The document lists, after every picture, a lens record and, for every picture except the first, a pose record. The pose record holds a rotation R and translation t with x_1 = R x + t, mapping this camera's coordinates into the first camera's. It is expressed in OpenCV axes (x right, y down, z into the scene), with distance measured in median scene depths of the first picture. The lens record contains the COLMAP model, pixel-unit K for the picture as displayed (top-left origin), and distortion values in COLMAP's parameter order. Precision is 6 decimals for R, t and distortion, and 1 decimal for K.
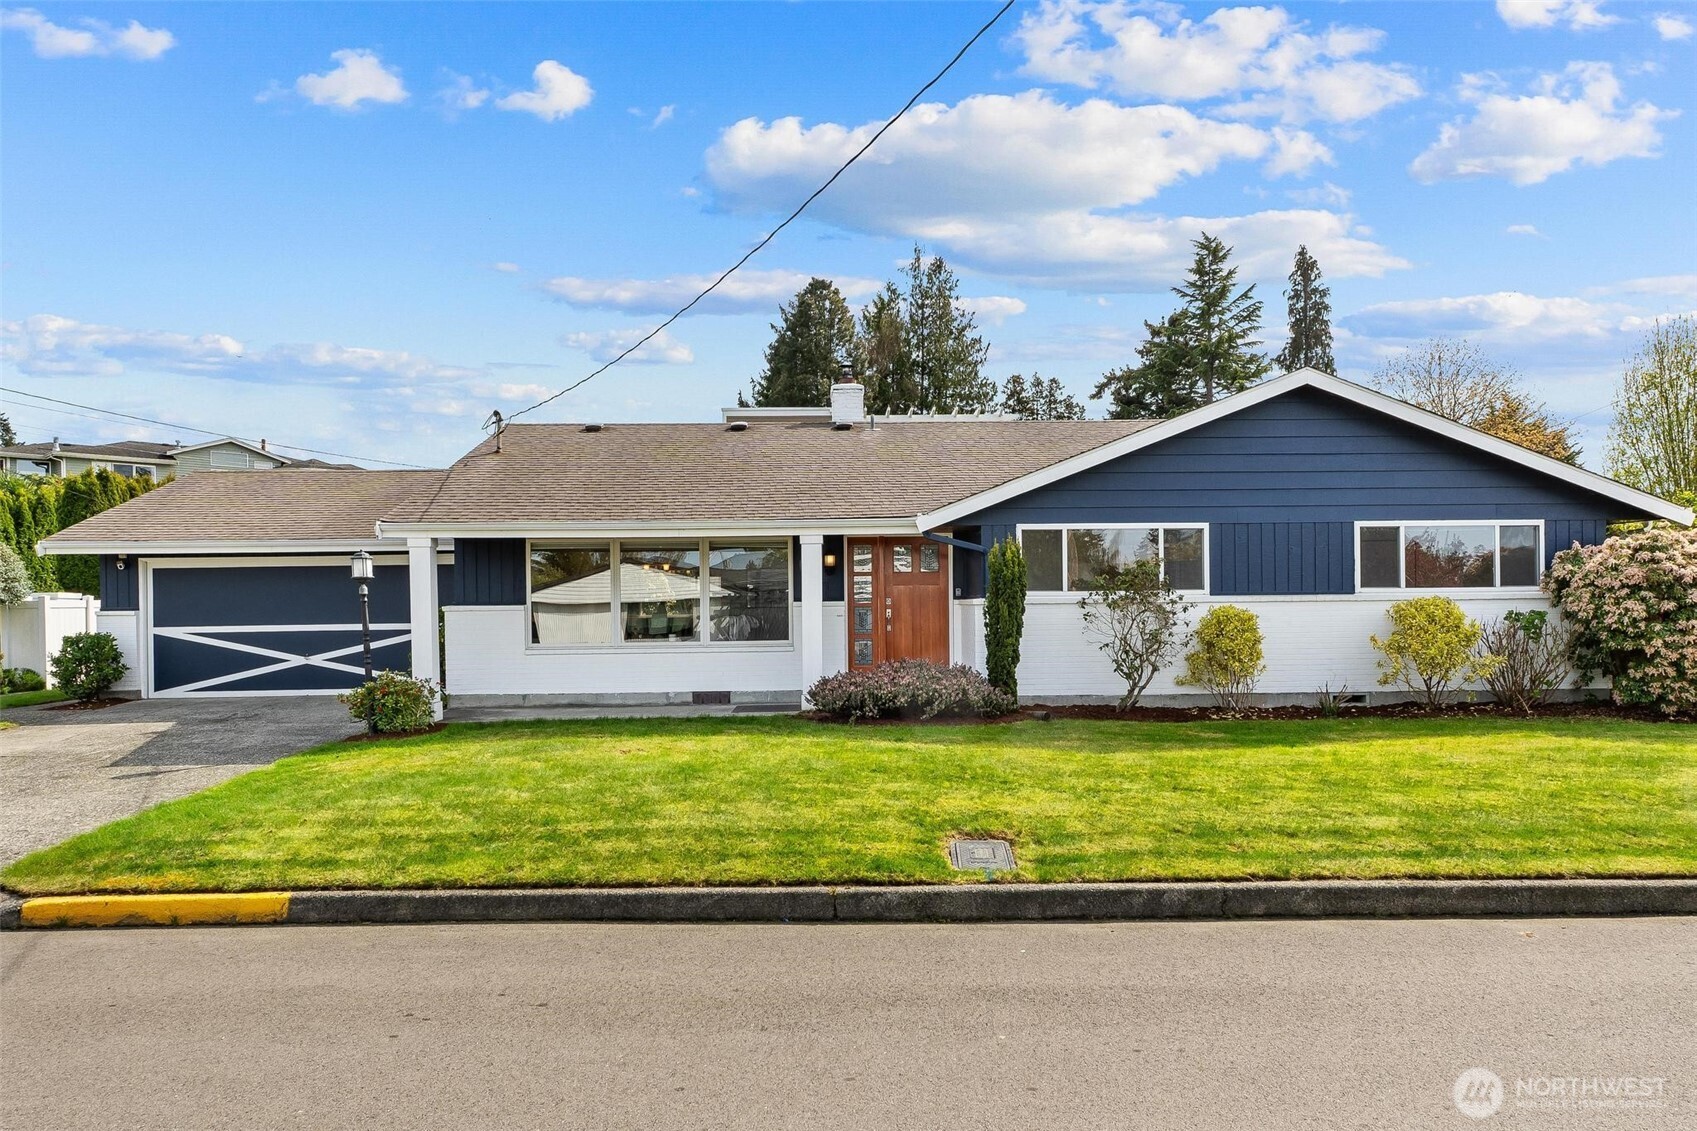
lens RADIAL K [[1119.6, 0, 845.2], [0, 1119.6, 615.4], [0, 0, 1]] dist [-0.001909, 0.000170]
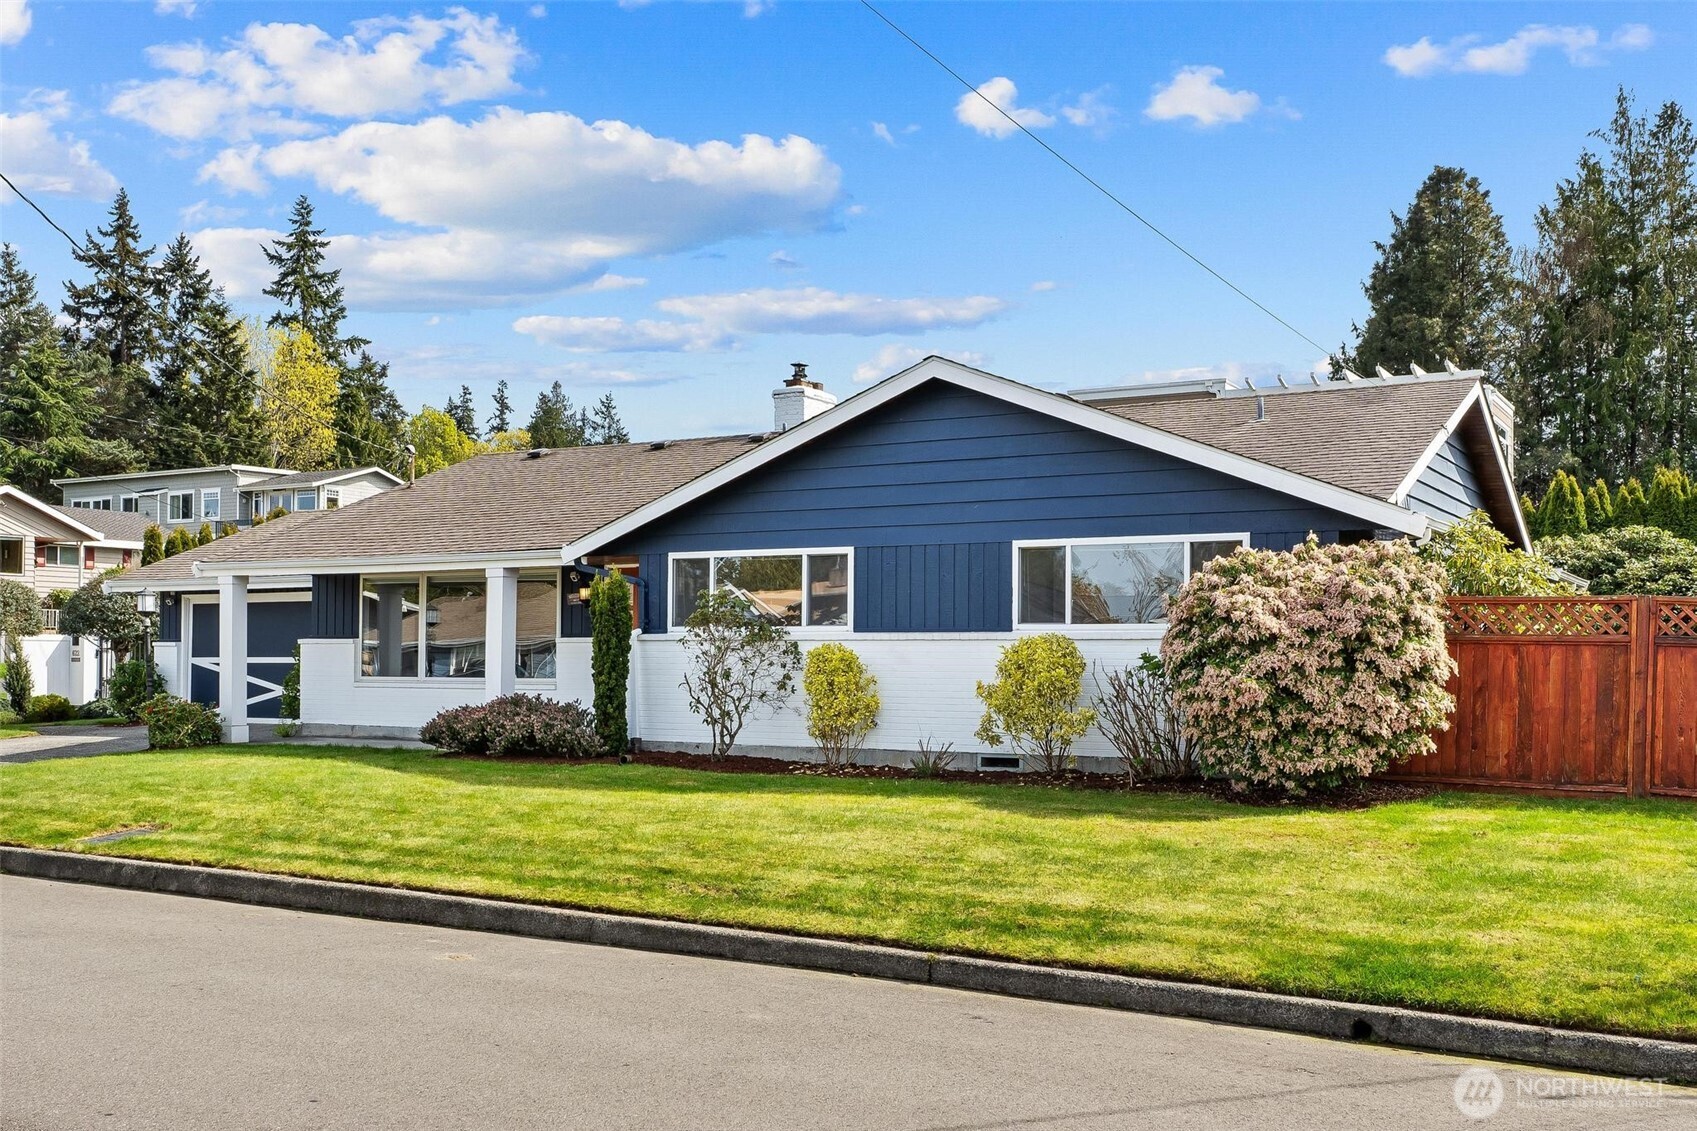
lens RADIAL K [[1635.3, 0, 852.4], [0, 1635.3, 651.0], [0, 0, 1]] dist [-0.001279, -0.009567]
pose [[0.859211, 0.011280, -0.511496, 0.881202], [-0.017659, 0.999815, -0.007615, 0.005581], [0.511316, 0.015575, 0.859252, -0.062235]]
